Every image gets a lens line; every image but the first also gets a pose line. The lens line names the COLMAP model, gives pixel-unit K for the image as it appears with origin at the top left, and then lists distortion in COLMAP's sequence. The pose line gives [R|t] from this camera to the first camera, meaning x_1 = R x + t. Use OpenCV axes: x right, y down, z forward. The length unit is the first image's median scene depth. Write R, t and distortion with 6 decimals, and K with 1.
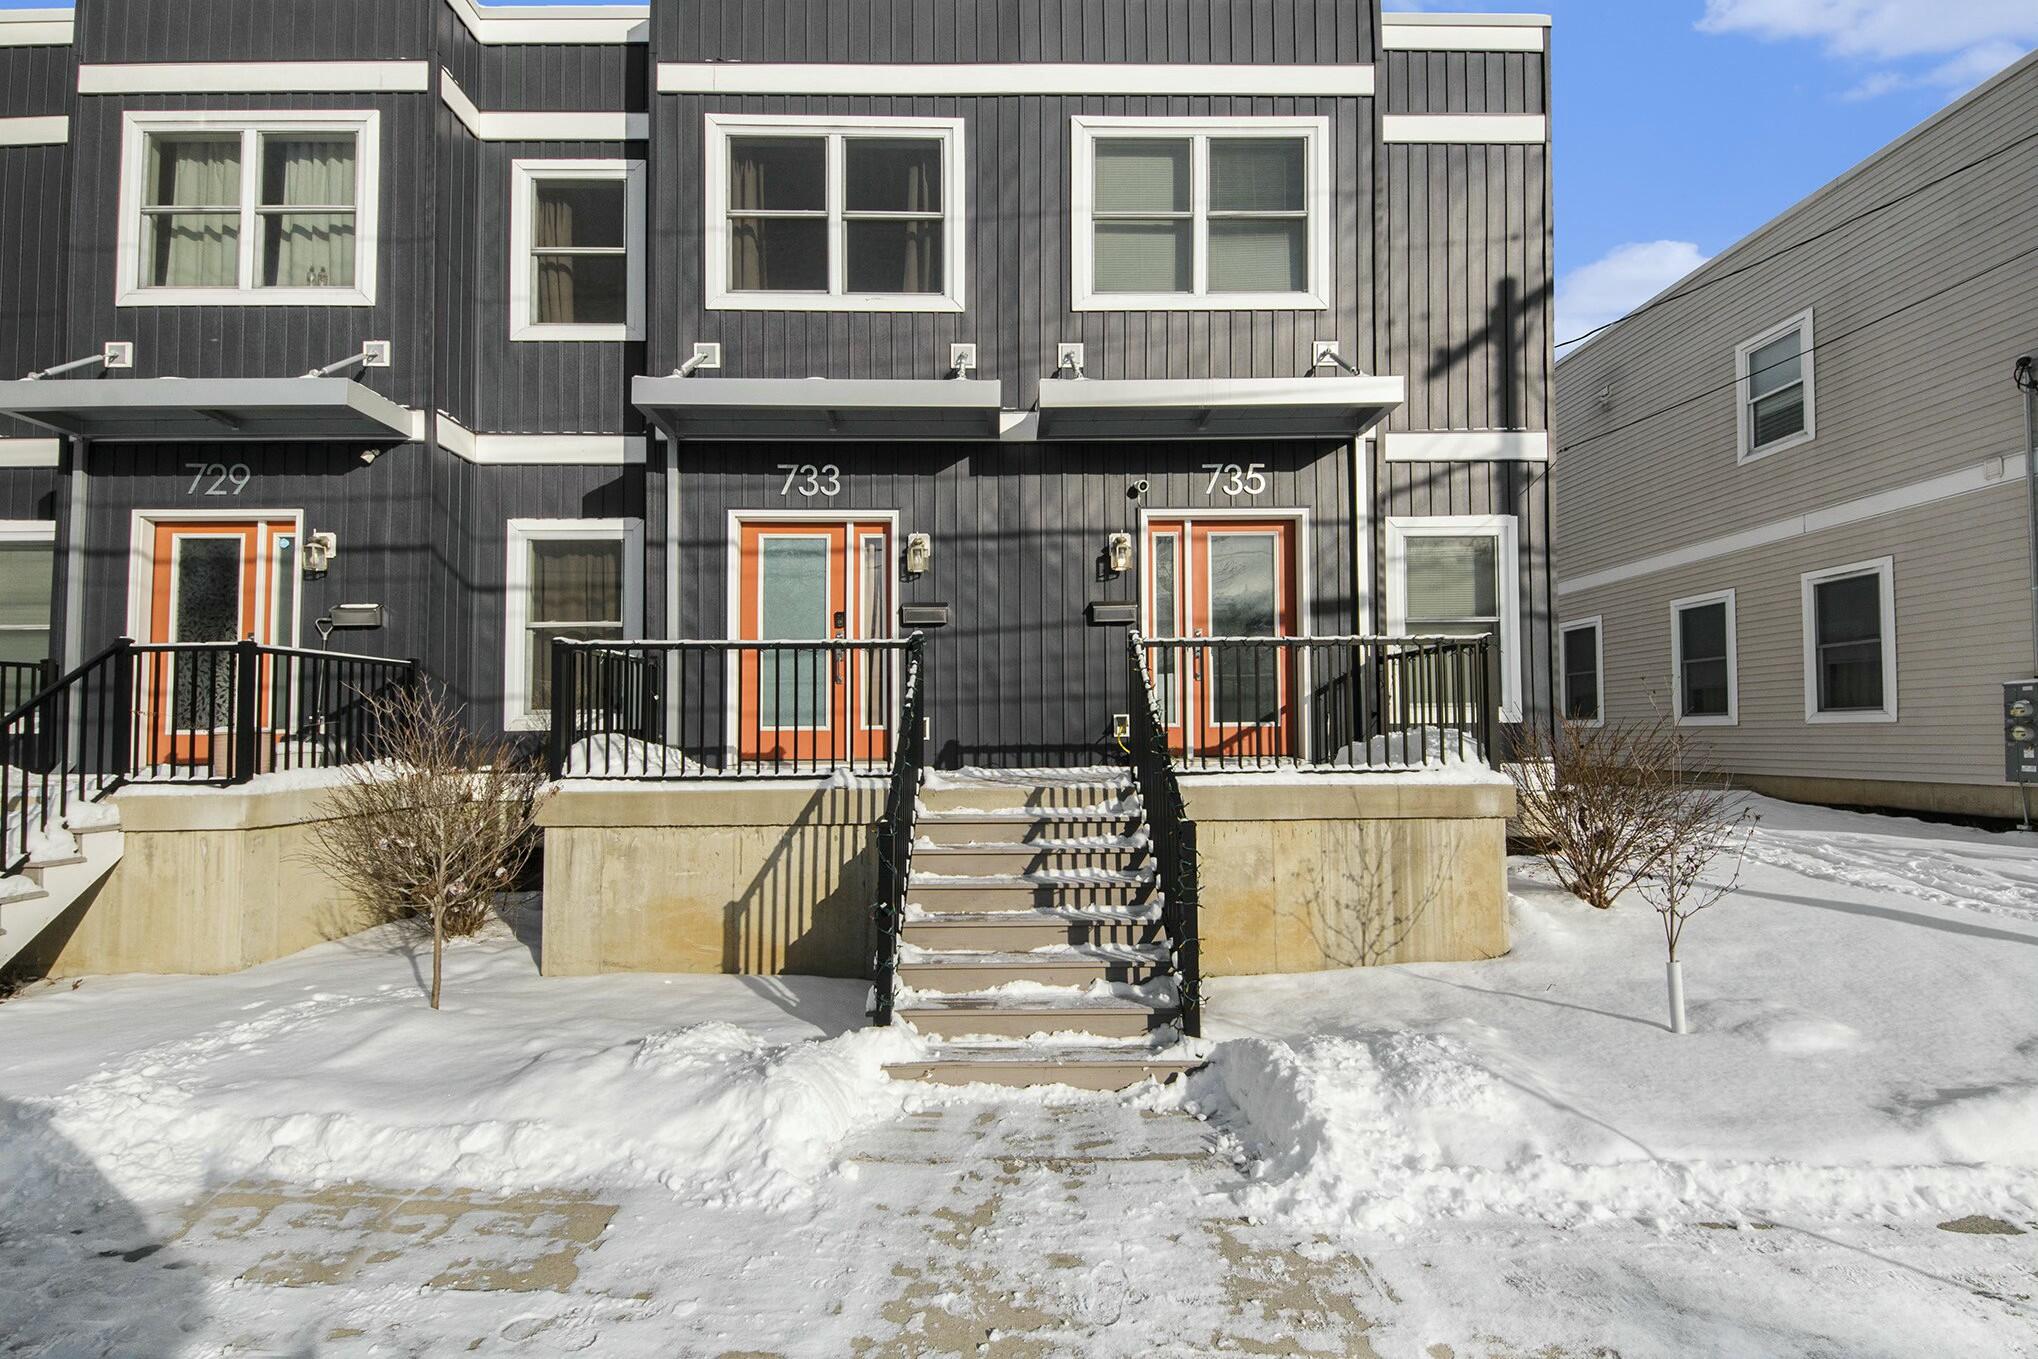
lens RADIAL K [[952.0, 0, 1001.1], [0, 952.0, 700.3], [0, 0, 1]] dist [0.025384, -0.005982]
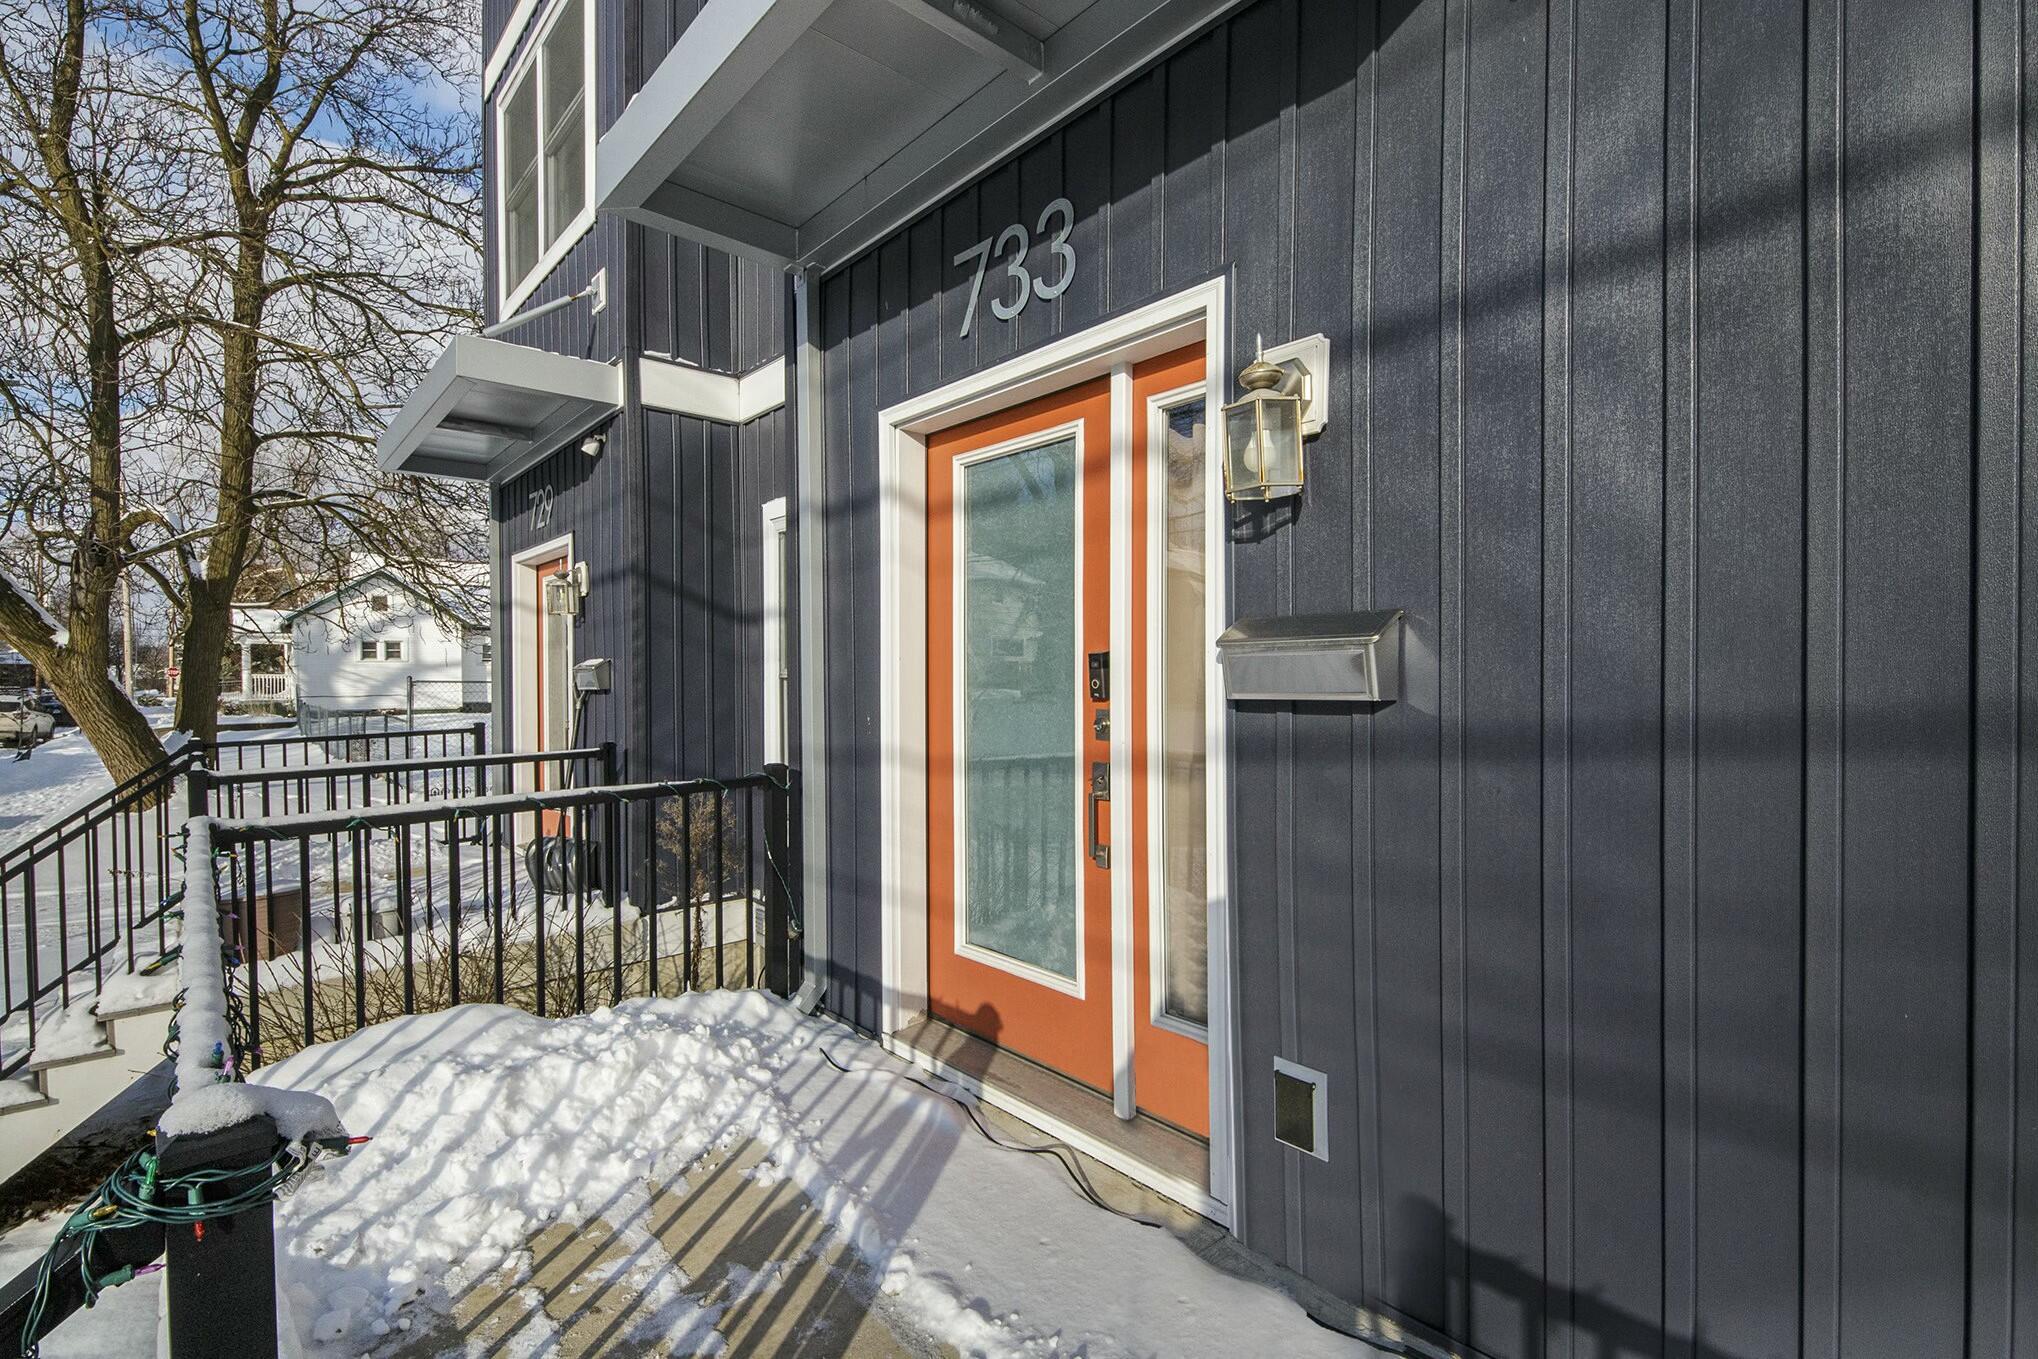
lens RADIAL K [[952.0, 0, 1012.3], [0, 952.0, 687.9], [0, 0, 1]] dist [0.025384, -0.005982]
pose [[0.638515, 0.009475, -0.769551, 0.064289], [0.026590, 0.999056, 0.034363, -0.095838], [0.769150, -0.042404, 0.637660, 0.790830]]
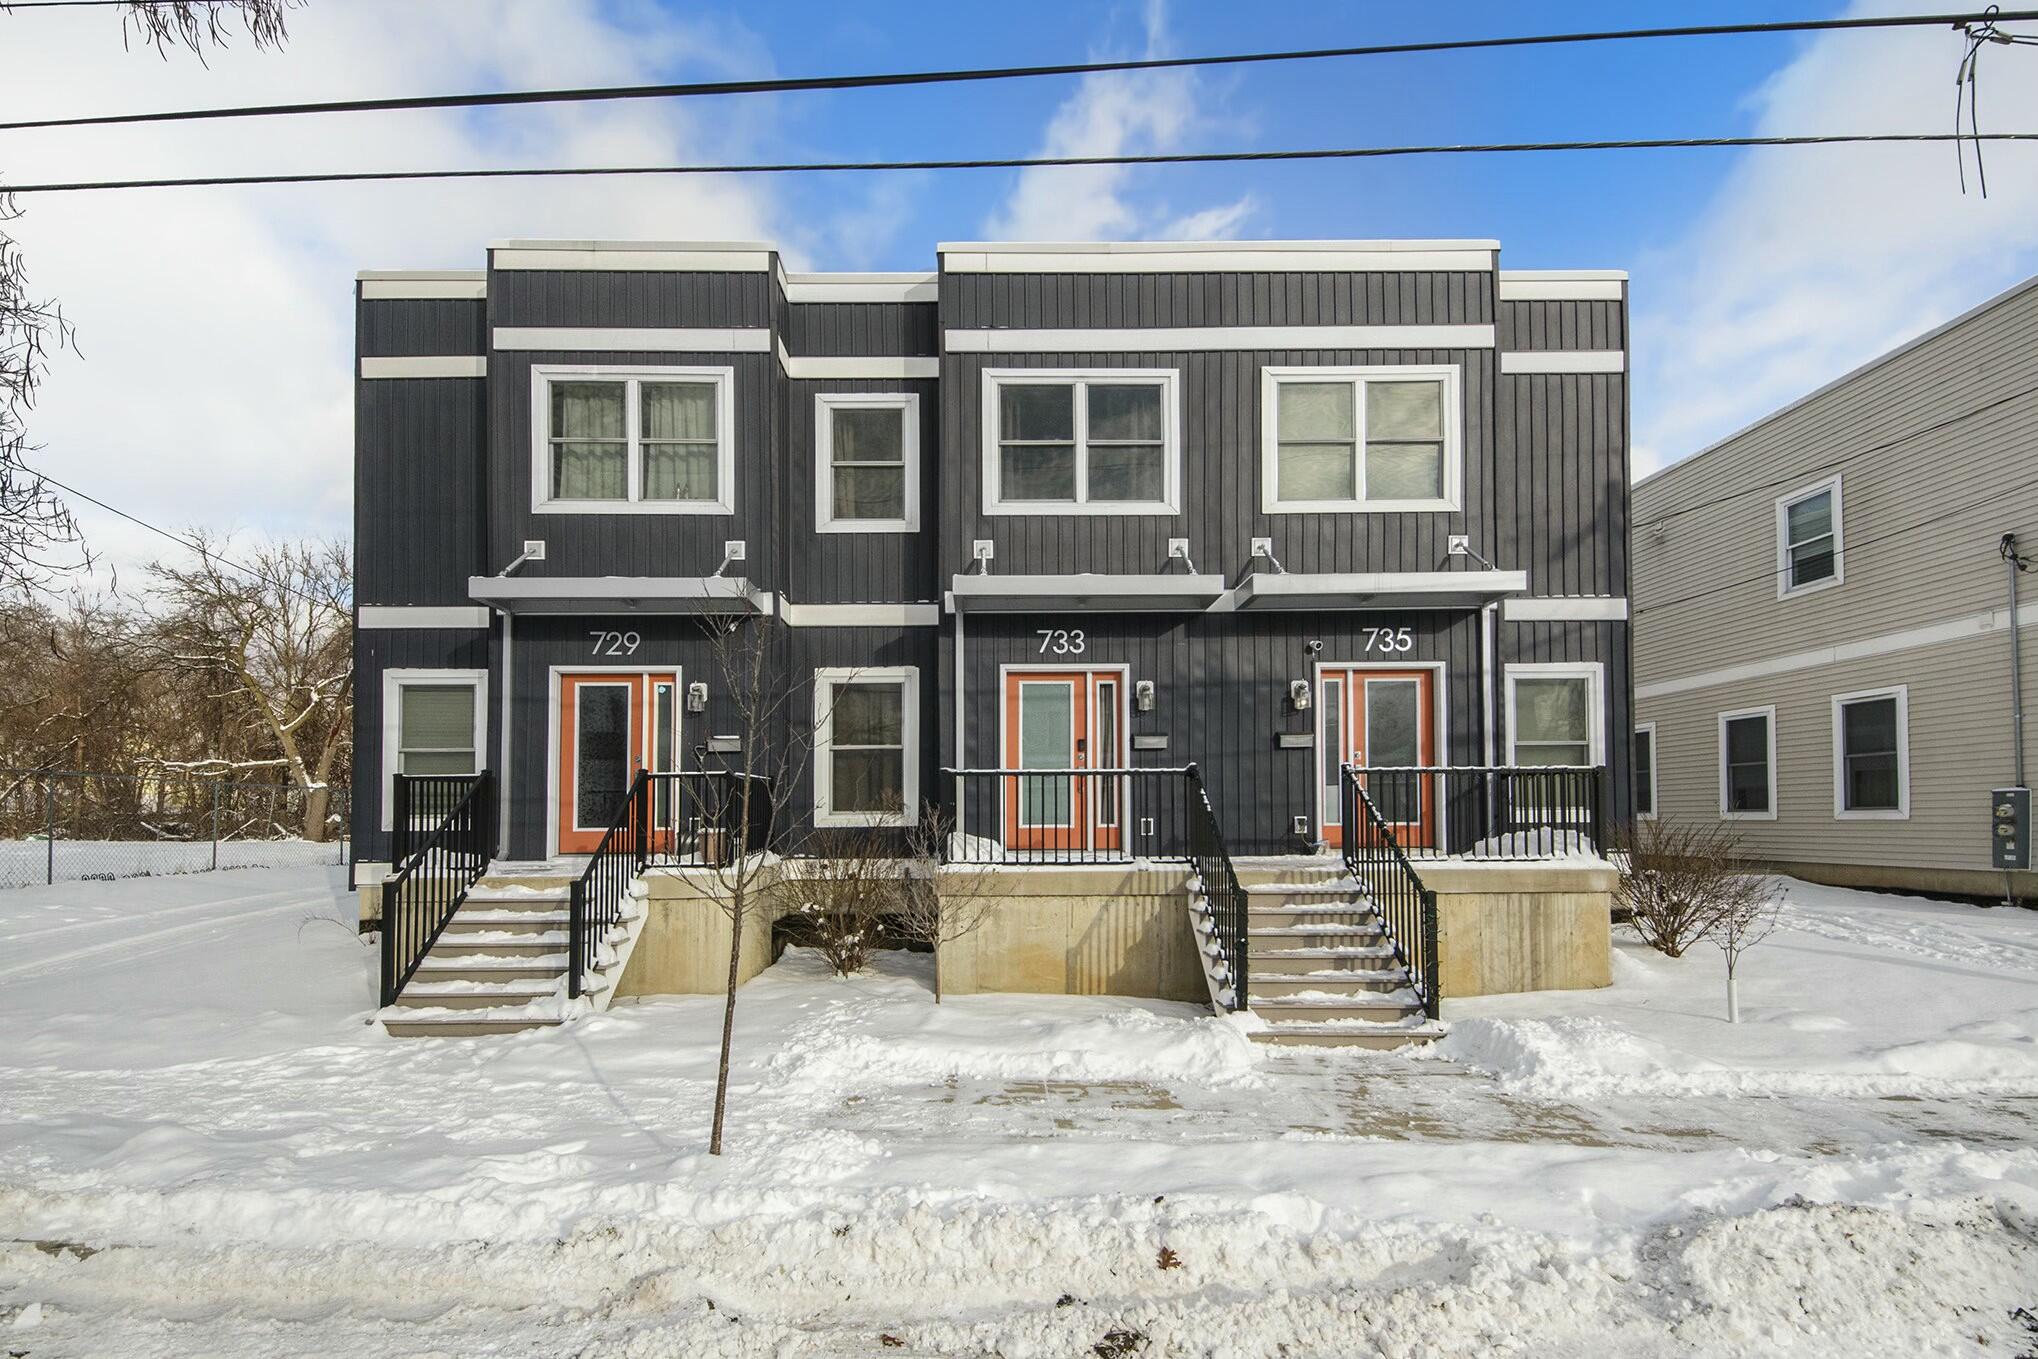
lens RADIAL K [[952.0, 0, 989.8], [0, 952.0, 797.5], [0, 0, 1]] dist [0.025384, -0.005982]
pose [[0.999455, -0.001655, -0.032979, -0.261824], [0.002012, 0.999940, 0.010782, -0.027171], [0.032959, -0.010842, 0.999398, -0.348337]]
